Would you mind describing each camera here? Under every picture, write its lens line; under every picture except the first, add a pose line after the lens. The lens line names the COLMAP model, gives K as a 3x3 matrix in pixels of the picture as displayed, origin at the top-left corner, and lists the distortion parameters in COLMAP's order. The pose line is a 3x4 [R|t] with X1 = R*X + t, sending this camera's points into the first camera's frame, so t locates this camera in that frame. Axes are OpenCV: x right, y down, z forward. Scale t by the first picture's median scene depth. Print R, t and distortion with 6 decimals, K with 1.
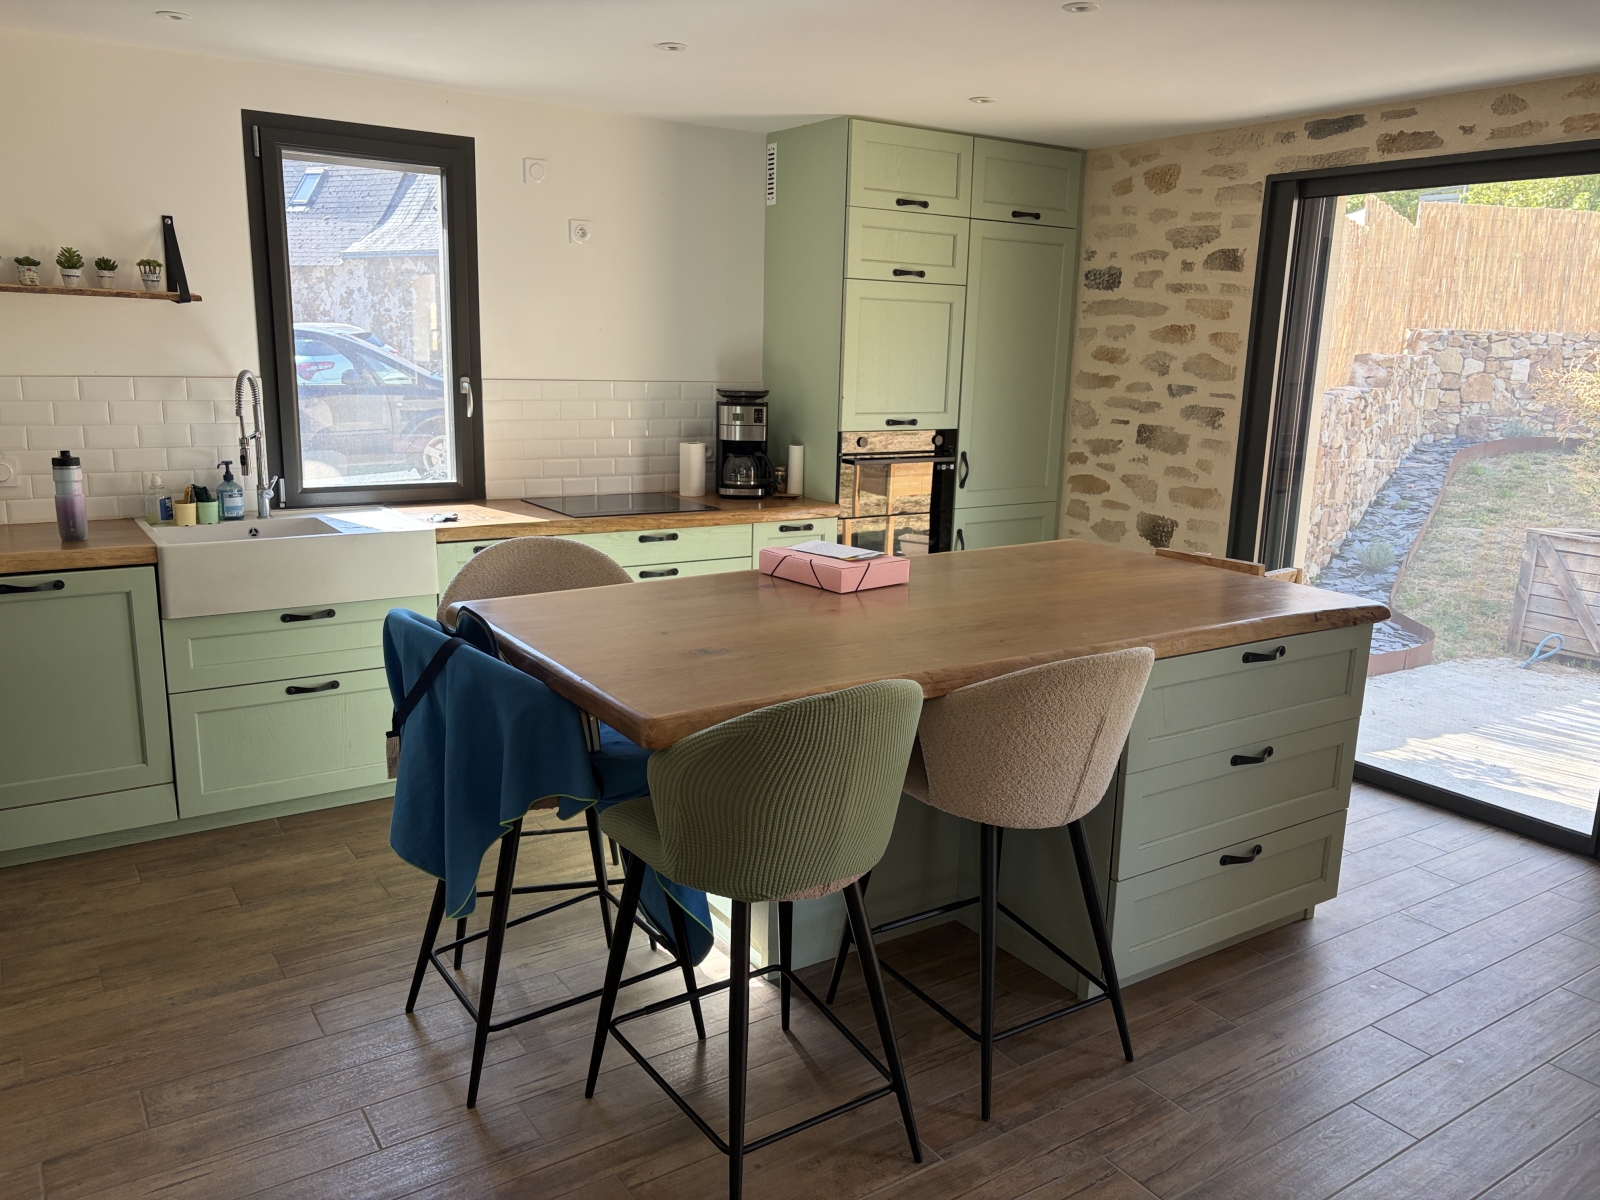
lens RADIAL K [[1204.4, 0, 800.0], [0, 1204.4, 600.0], [0, 0, 1]] dist [0.005489, 0.002431]
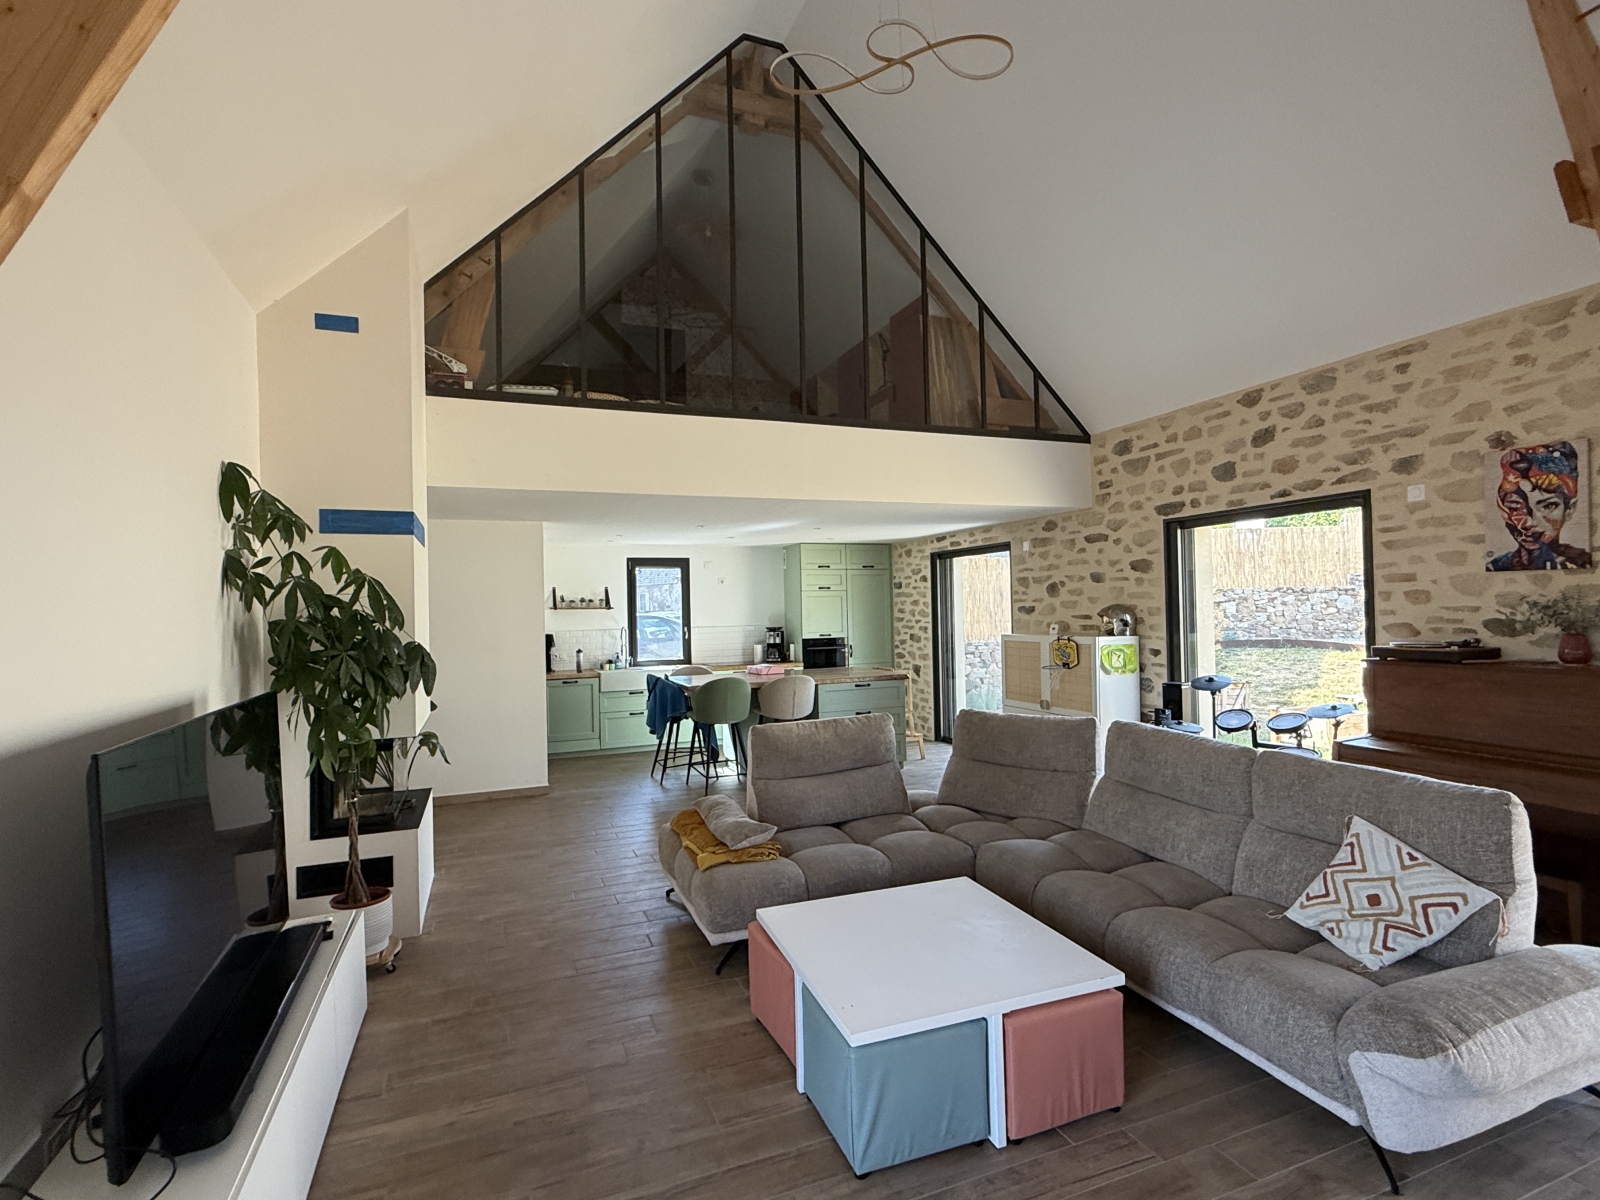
lens RADIAL K [[779.2, 0, 800.0], [0, 779.2, 600.0], [0, 0, 1]] dist [0.000859, 0.000009]
pose [[0.976895, -0.049358, -0.207944, 0.440215], [0.002128, 0.975165, -0.221471, 0.201205], [0.213711, 0.215911, 0.952738, -0.911087]]
